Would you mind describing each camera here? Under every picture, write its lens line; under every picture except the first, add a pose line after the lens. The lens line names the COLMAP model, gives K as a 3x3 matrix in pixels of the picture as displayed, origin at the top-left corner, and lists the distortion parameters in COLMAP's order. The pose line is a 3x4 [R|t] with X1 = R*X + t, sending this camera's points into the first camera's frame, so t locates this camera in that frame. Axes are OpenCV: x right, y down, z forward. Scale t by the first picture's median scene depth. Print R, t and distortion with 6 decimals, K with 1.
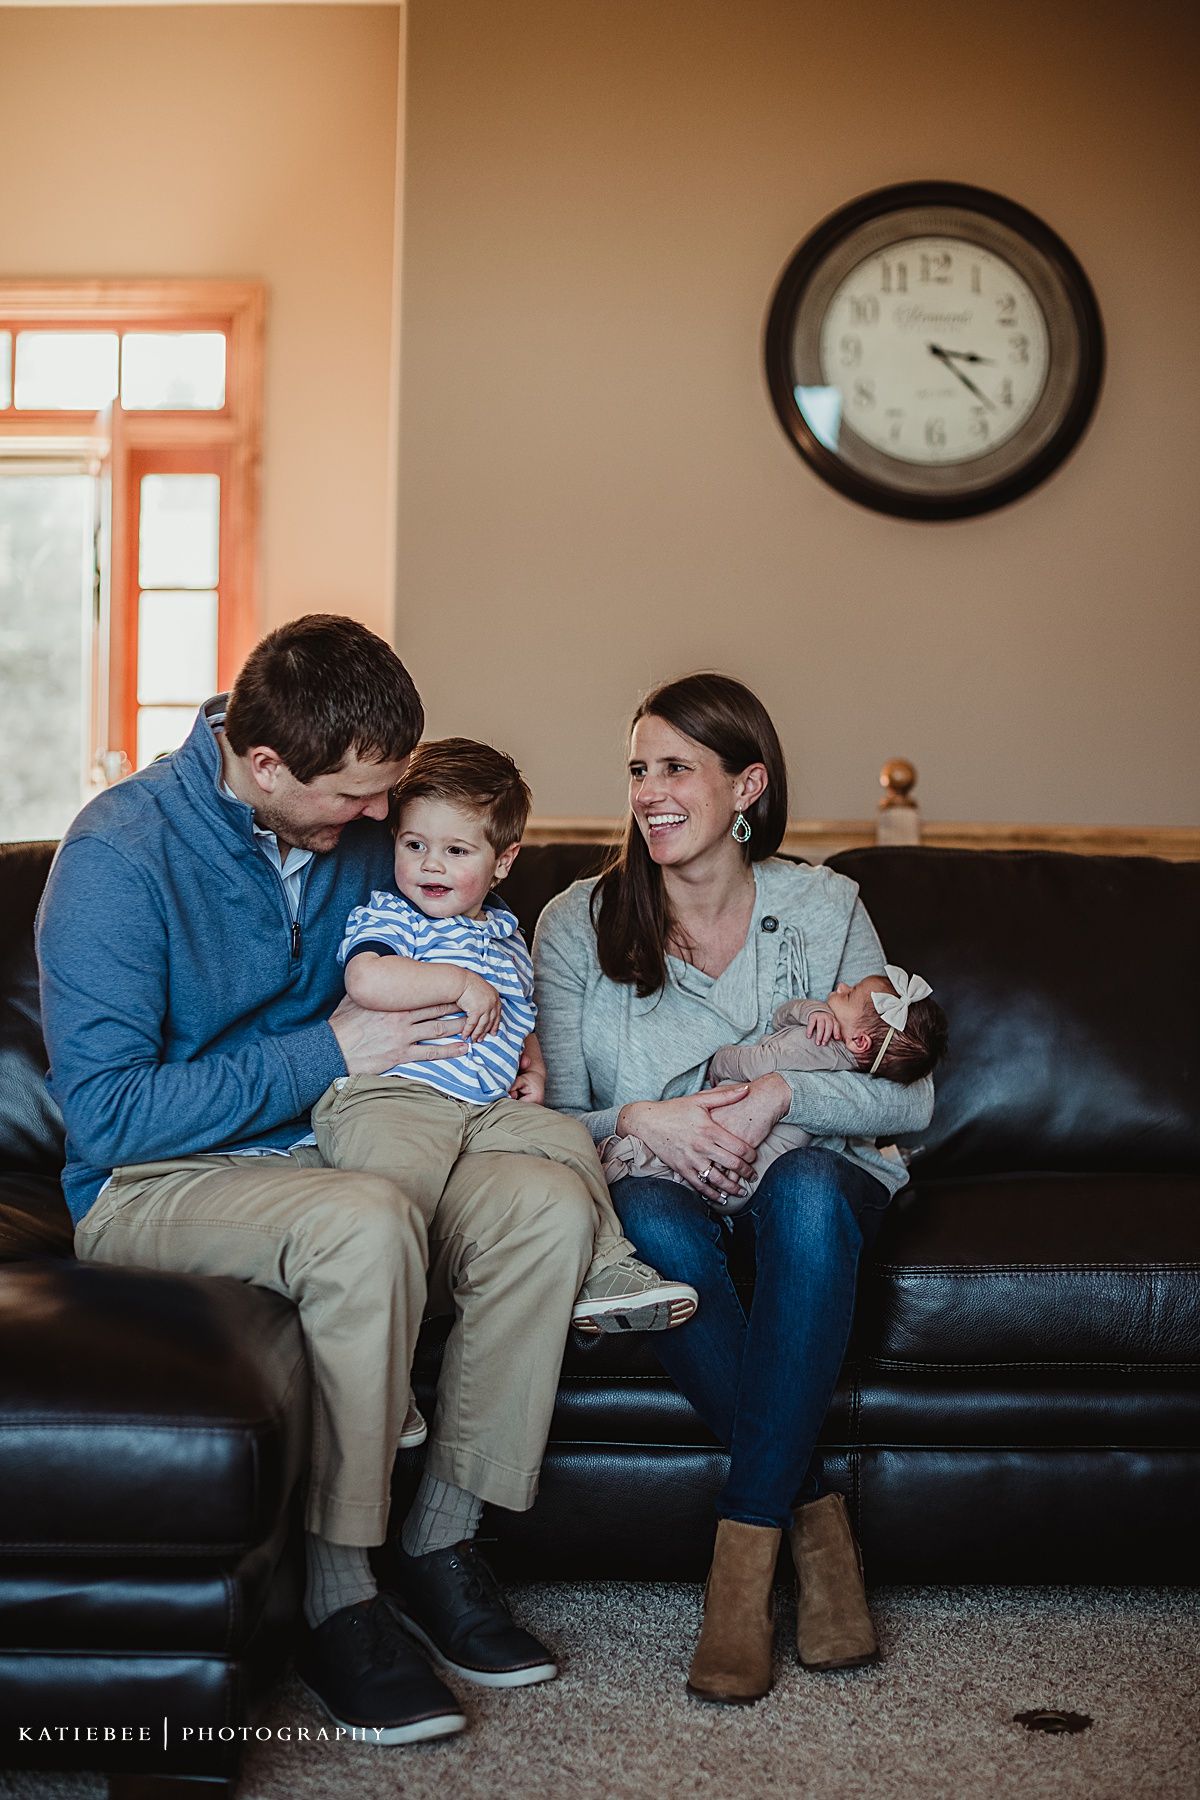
lens RADIAL K [[3510.8, 0, 600.0], [0, 3510.8, 900.0], [0, 0, 1]] dist [-0.227517, 0.131230]
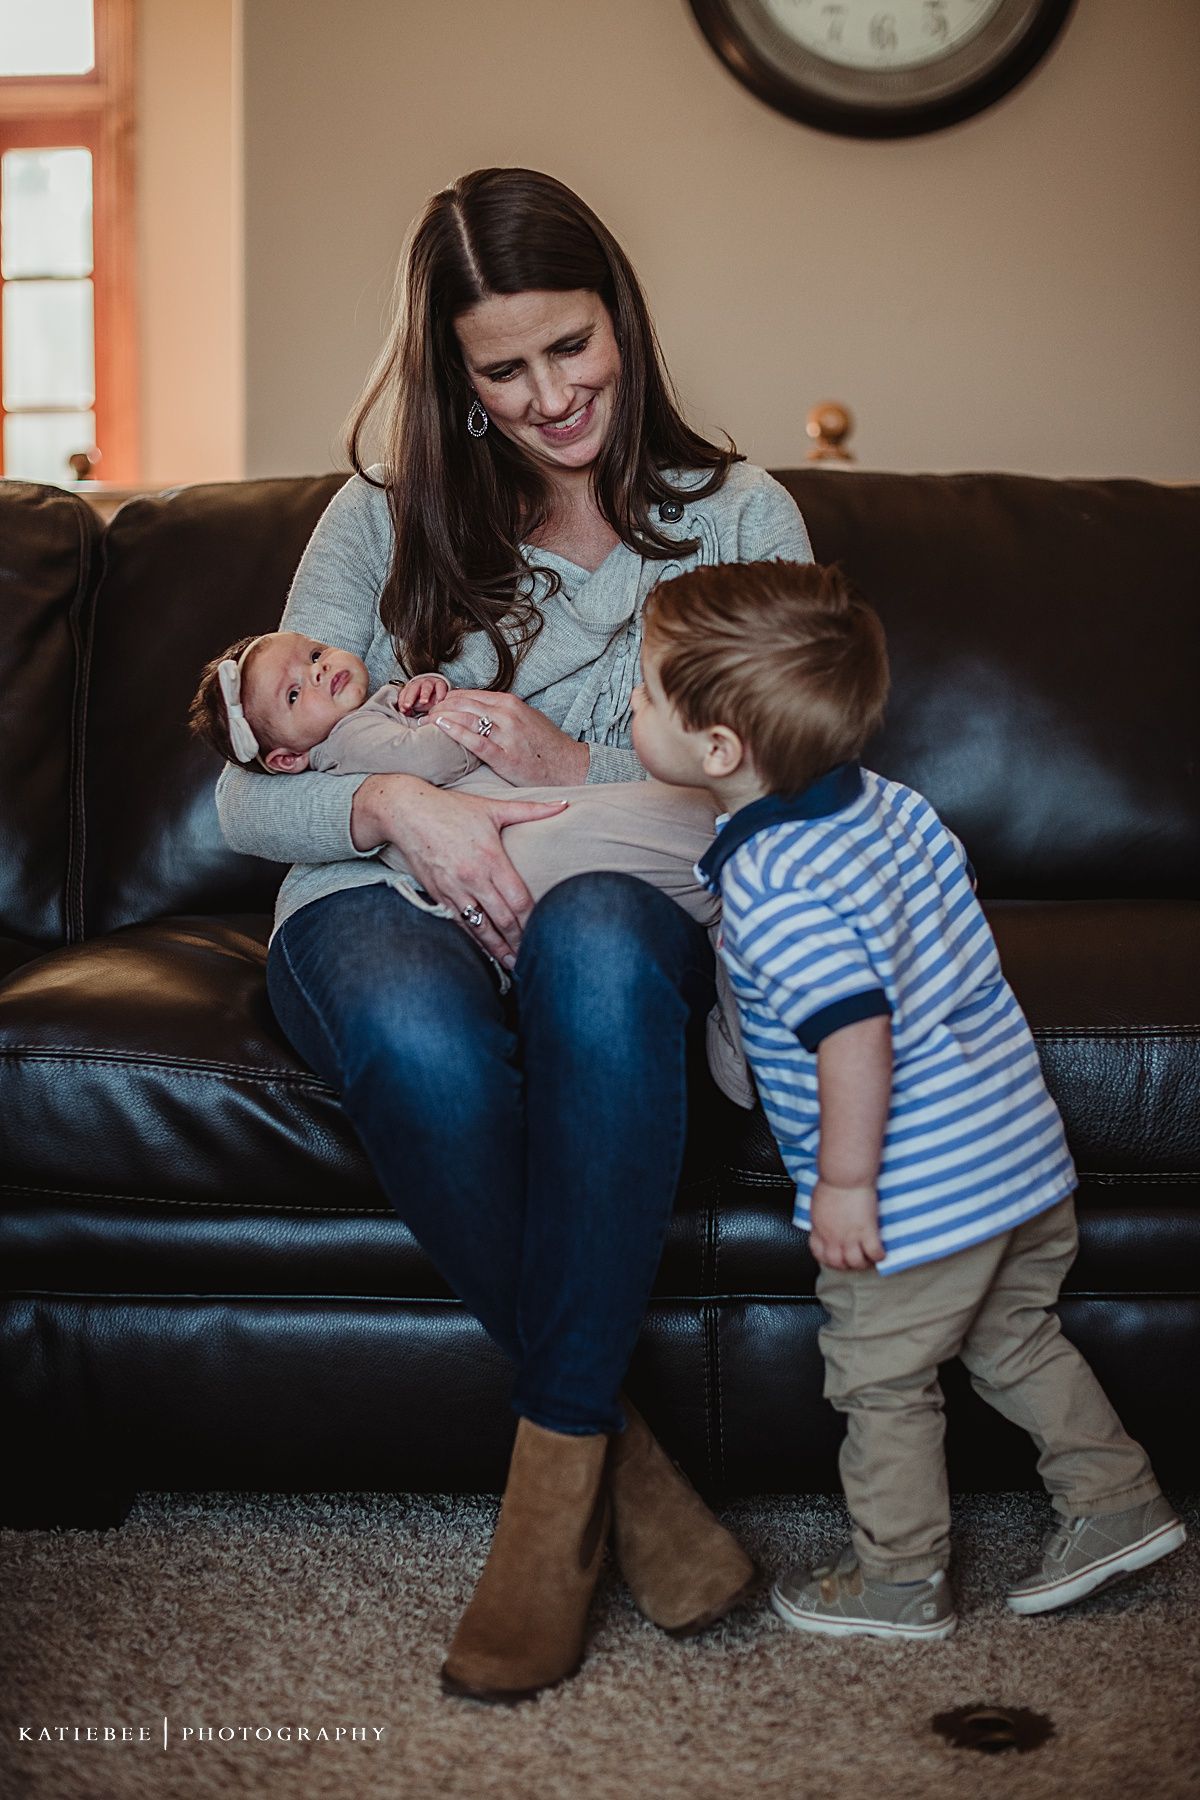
lens RADIAL K [[3510.8, 0, 600.0], [0, 3510.8, 900.0], [0, 0, 1]] dist [-0.227517, 0.131230]
pose [[0.999869, -0.015813, -0.003436, 0.053966], [0.016007, 0.997630, 0.066926, 0.031501], [0.002370, -0.066972, 0.997752, 0.313144]]
